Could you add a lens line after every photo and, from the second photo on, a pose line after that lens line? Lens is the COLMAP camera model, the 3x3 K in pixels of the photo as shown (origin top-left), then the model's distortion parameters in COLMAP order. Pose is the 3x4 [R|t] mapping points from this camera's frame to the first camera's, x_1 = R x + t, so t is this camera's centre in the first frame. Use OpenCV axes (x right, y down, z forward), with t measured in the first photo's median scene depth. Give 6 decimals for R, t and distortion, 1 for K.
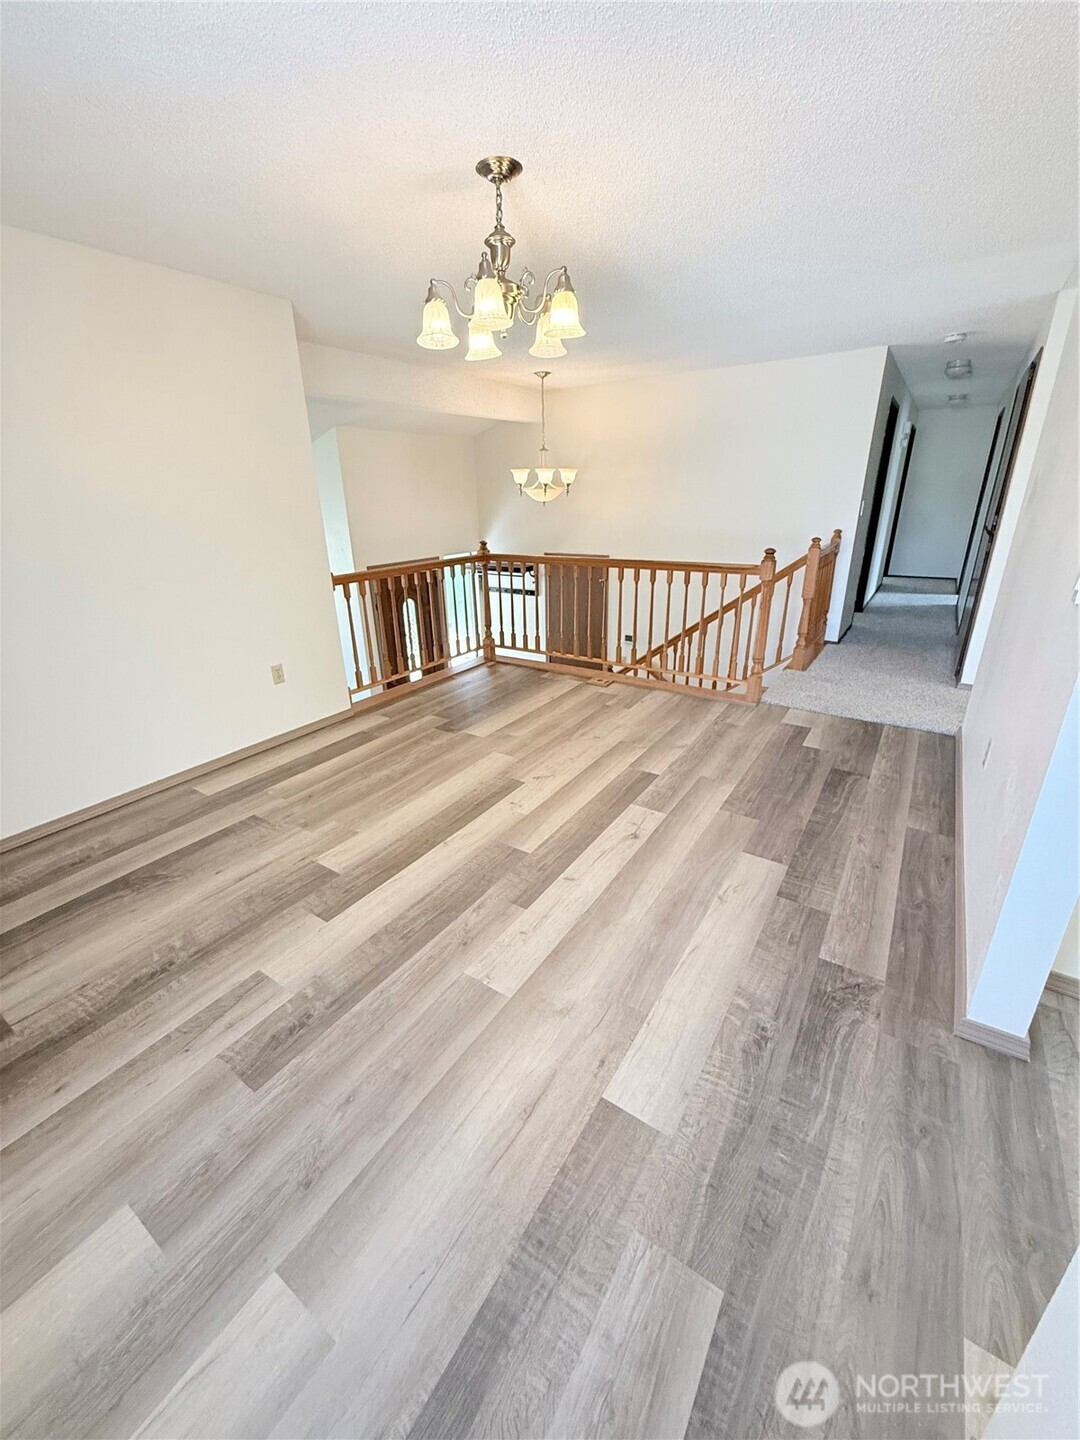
lens RADIAL K [[574.5, 0, 544.6], [0, 574.5, 714.0], [0, 0, 1]] dist [-0.001672, 0.000381]
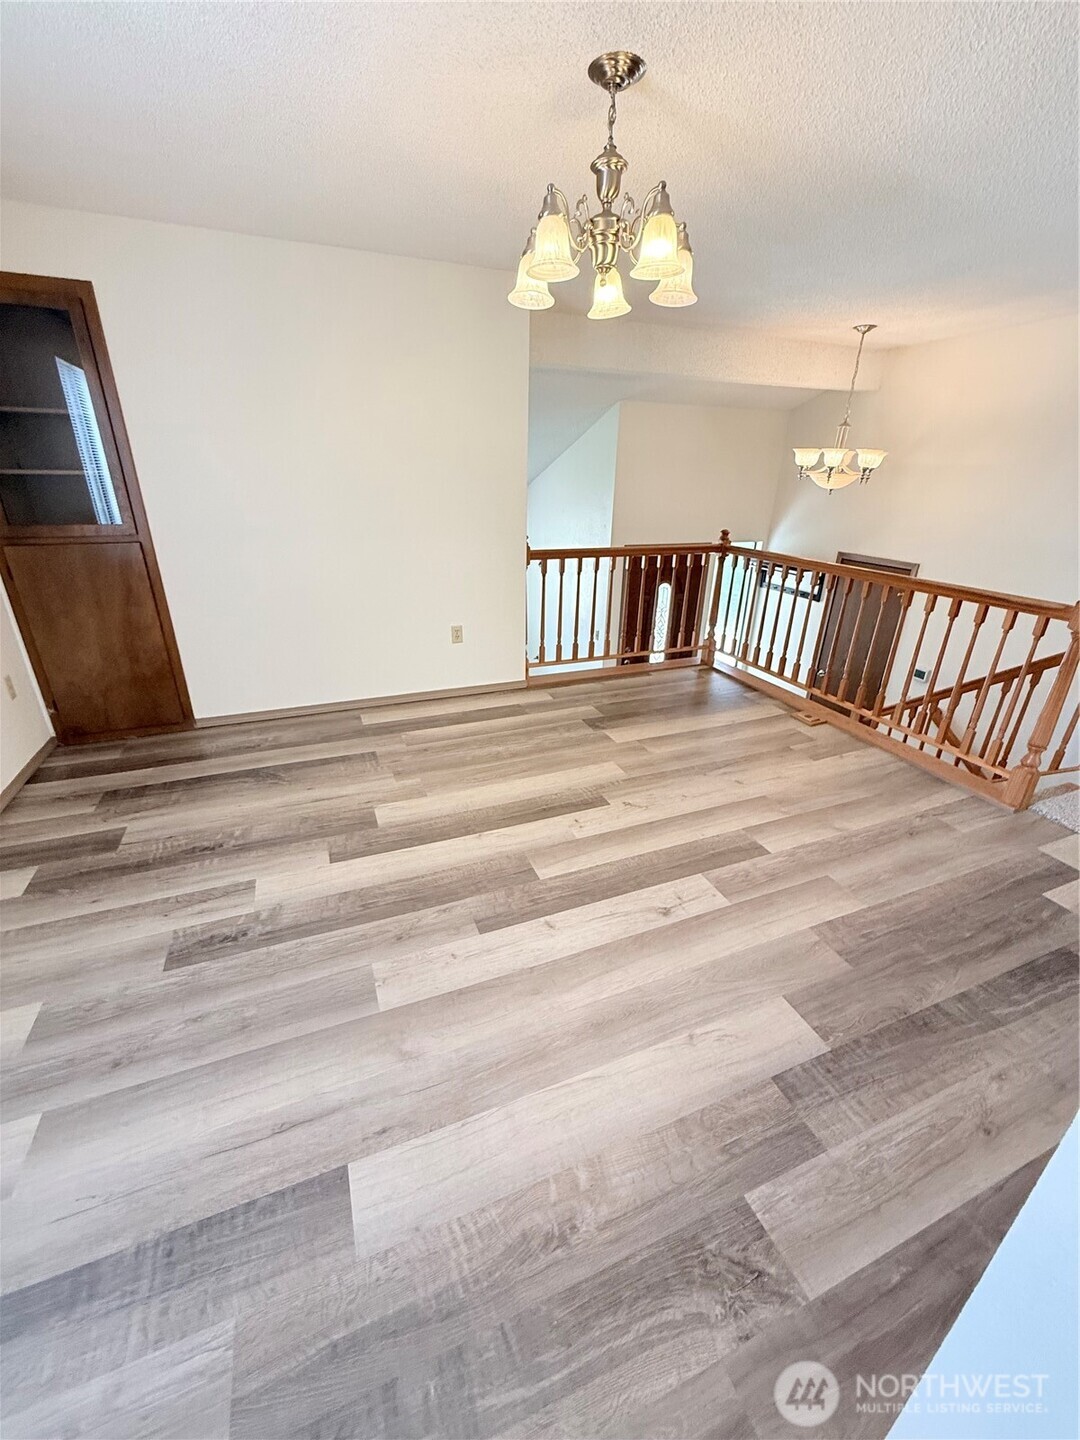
lens RADIAL K [[574.5, 0, 544.4], [0, 574.5, 717.4], [0, 0, 1]] dist [-0.001672, 0.000381]
pose [[0.823517, 0.257872, -0.505293, 0.424591], [-0.237617, 0.965610, 0.105527, -0.115582], [0.515128, 0.033163, 0.856471, 0.253645]]
